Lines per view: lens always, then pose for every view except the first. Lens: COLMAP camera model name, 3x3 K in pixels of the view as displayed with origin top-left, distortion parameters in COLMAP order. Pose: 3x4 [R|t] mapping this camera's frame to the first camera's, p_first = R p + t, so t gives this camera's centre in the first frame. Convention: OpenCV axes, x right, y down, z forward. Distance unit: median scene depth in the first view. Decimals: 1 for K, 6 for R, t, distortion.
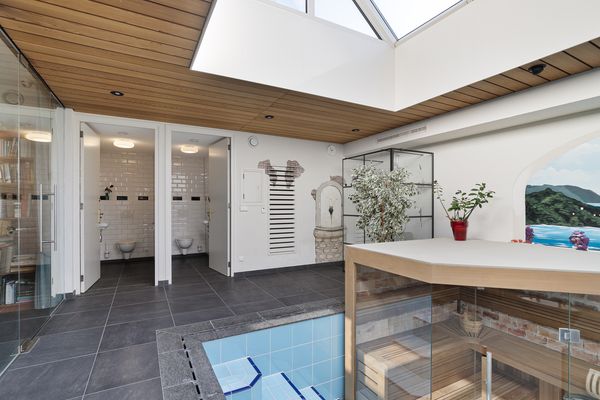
lens RADIAL K [[302.4, 0, 305.2], [0, 302.4, 201.1], [0, 0, 1]] dist [0.003229, 0.000500]
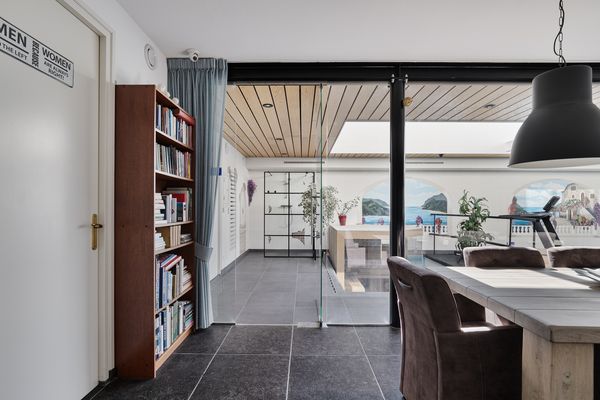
lens RADIAL K [[302.4, 0, 299.7], [0, 302.4, 203.2], [0, 0, 1]] dist [0.003229, 0.000500]
pose [[0.490391, 0.014509, 0.871382, -1.483976], [-0.015596, 0.999847, -0.007871, 0.008971], [-0.871363, -0.009730, 0.490542, 0.343797]]
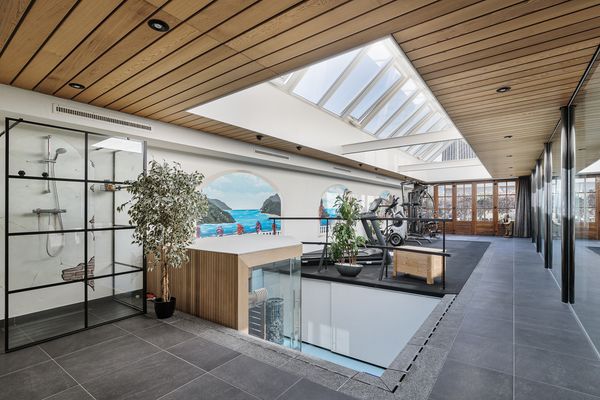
lens RADIAL K [[293.2, 0, 301.5], [0, 293.2, 211.0], [0, 0, 1]] dist [-0.001813, 0.001025]
pose [[-0.426820, 0.001750, 0.904335, -0.769926], [0.001420, 0.999998, -0.001265, 0.015652], [-0.904336, 0.000744, -0.426822, 1.215463]]
